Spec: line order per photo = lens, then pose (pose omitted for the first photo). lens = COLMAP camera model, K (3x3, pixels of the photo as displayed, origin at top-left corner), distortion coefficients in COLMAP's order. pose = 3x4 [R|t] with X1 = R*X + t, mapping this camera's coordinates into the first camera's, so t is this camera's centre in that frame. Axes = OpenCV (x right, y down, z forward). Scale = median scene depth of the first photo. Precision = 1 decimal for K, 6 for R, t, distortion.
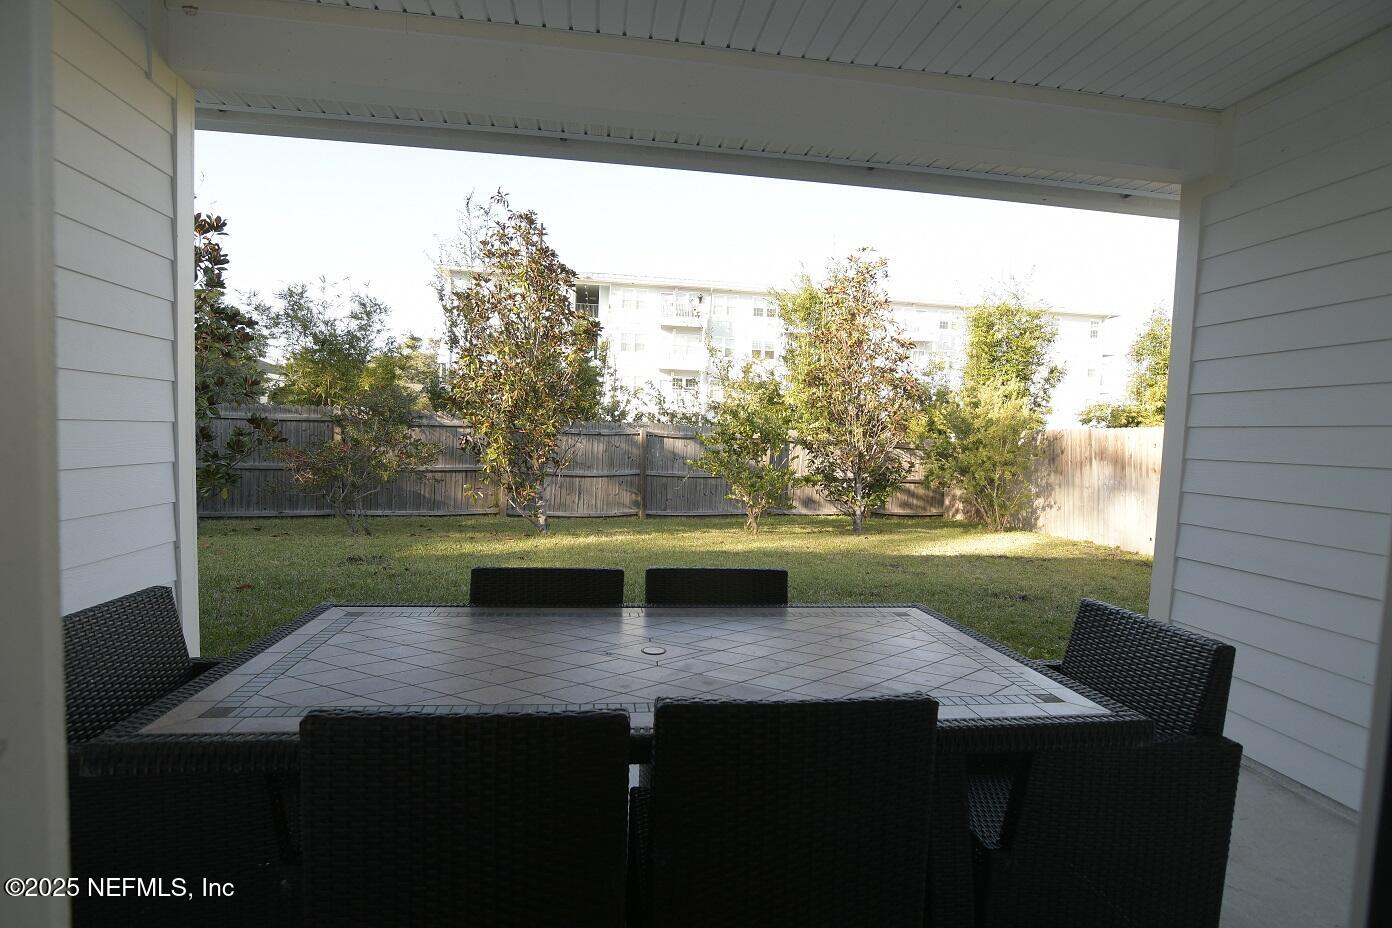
lens RADIAL K [[674.9, 0, 697.0], [0, 674.9, 461.7], [0, 0, 1]] dist [-0.027857, 0.008148]
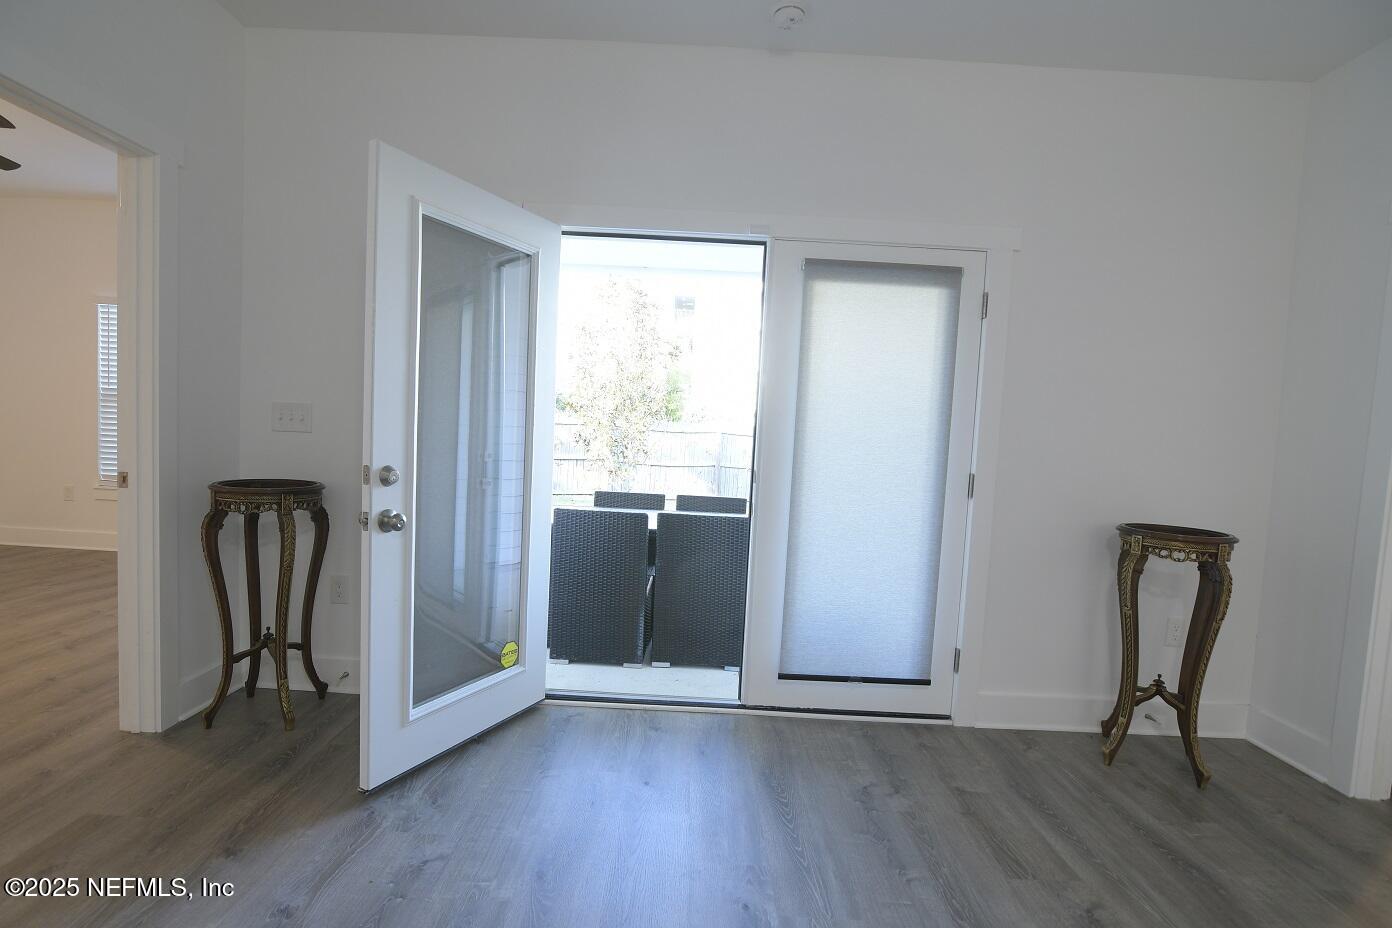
lens RADIAL K [[674.9, 0, 700.3], [0, 674.9, 466.1], [0, 0, 1]] dist [-0.027857, 0.008148]
pose [[0.990583, 0.022911, -0.134981, 0.075334], [-0.021665, 0.999708, 0.010690, 0.010689], [0.135187, -0.007665, 0.990791, -0.289117]]
